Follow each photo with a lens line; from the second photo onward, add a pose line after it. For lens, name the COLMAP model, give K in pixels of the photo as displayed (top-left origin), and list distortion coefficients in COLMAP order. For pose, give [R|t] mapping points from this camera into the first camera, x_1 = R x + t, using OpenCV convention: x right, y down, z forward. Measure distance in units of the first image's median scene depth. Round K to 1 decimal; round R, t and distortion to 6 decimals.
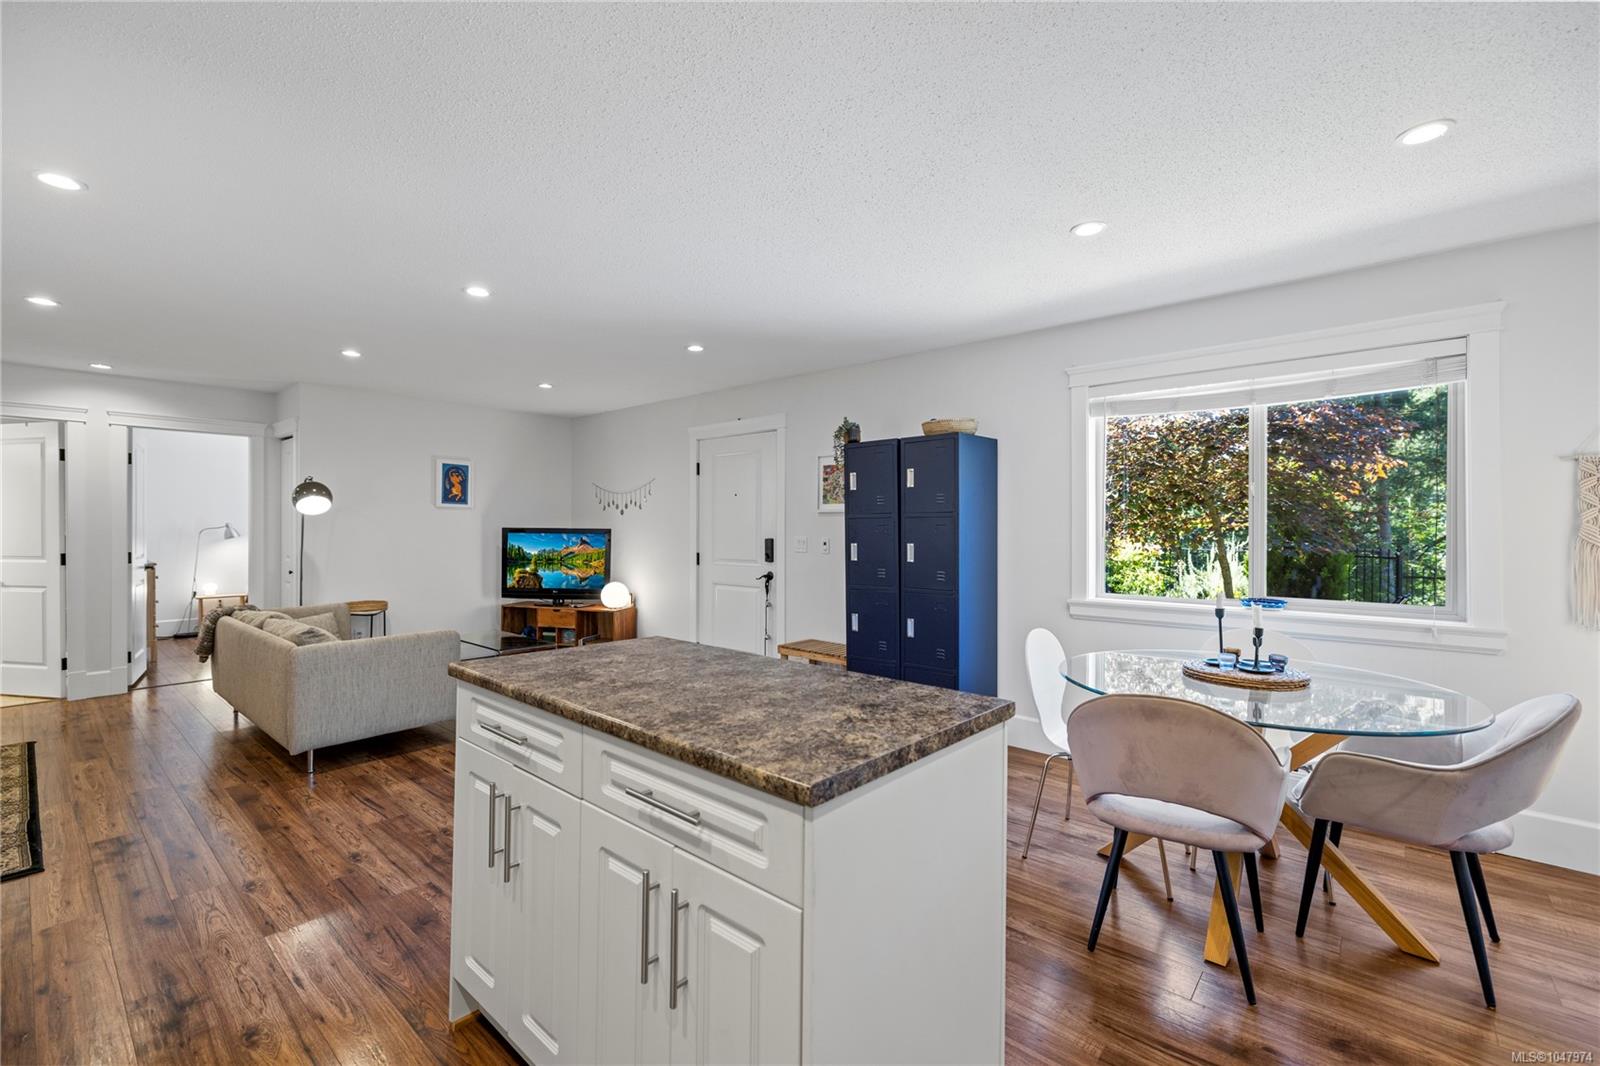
lens RADIAL K [[677.2, 0, 800.0], [0, 677.2, 533.0], [0, 0, 1]] dist [0.000063, 0.000001]
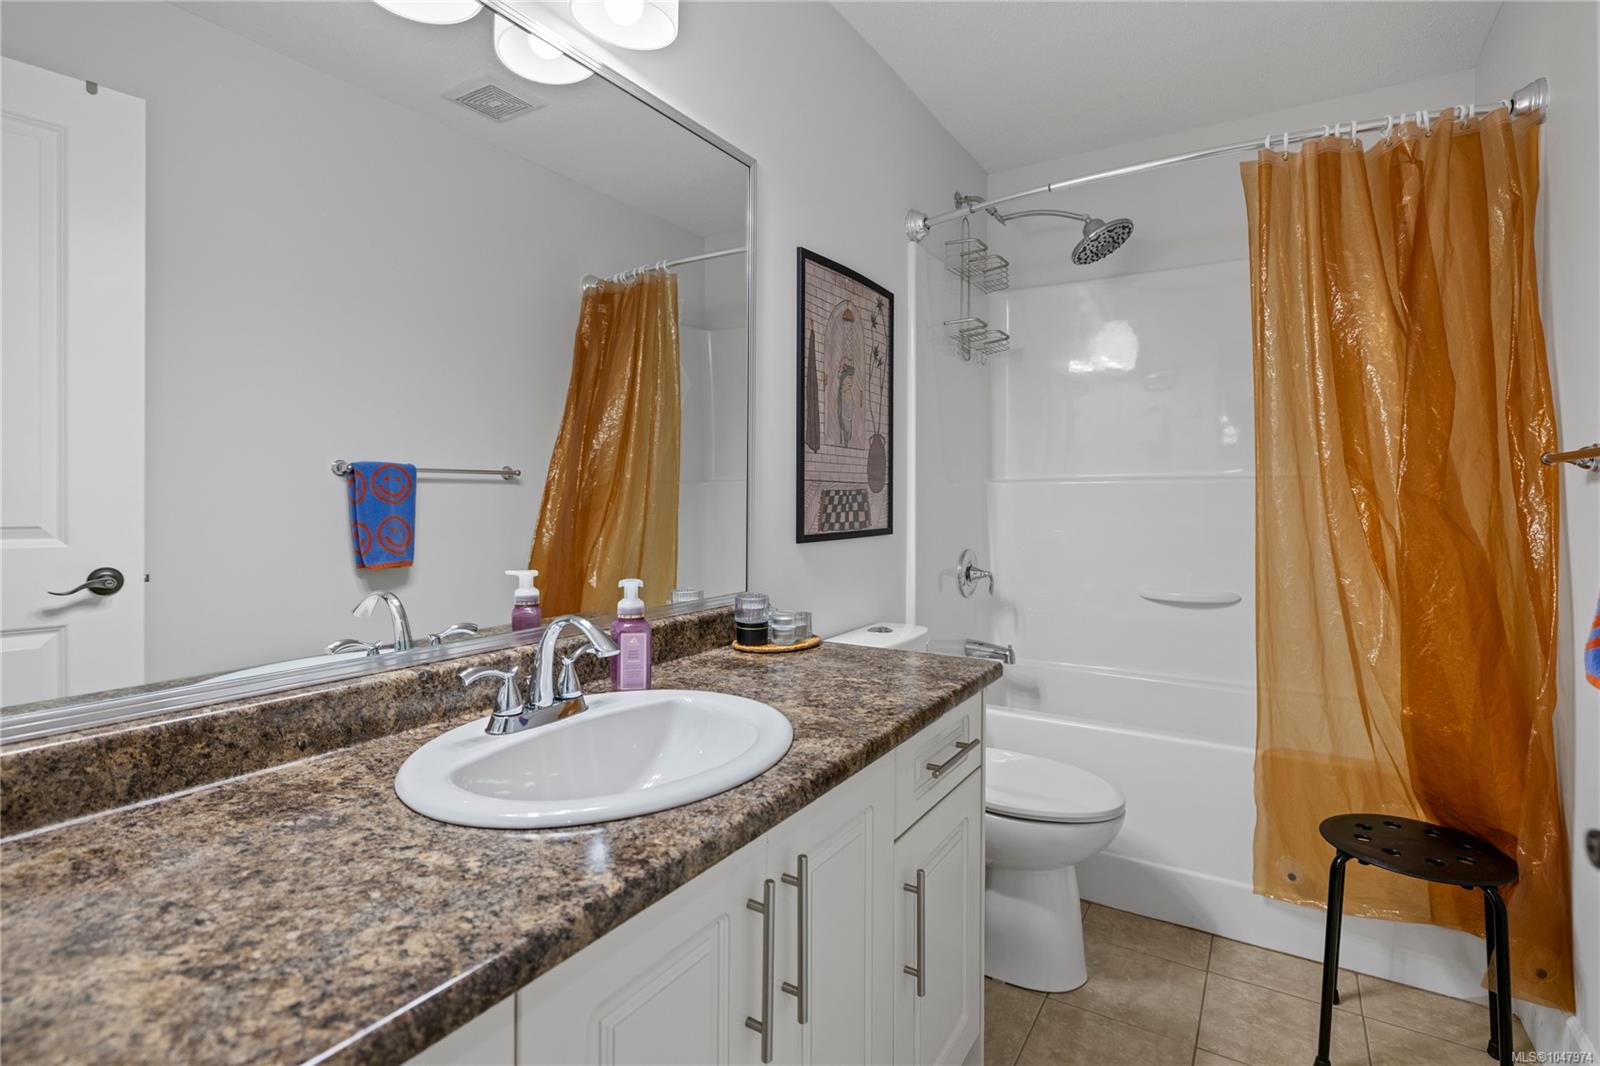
lens RADIAL K [[790.9, 0, 797.7], [0, 790.9, 495.0], [0, 0, 1]] dist [-0.003228, -0.000636]
pose [[-0.160307, 0.002048, 0.987065, -0.520223], [0.008523, 0.999963, -0.000691, 0.055231], [-0.987030, 0.008302, -0.160319, 1.089449]]
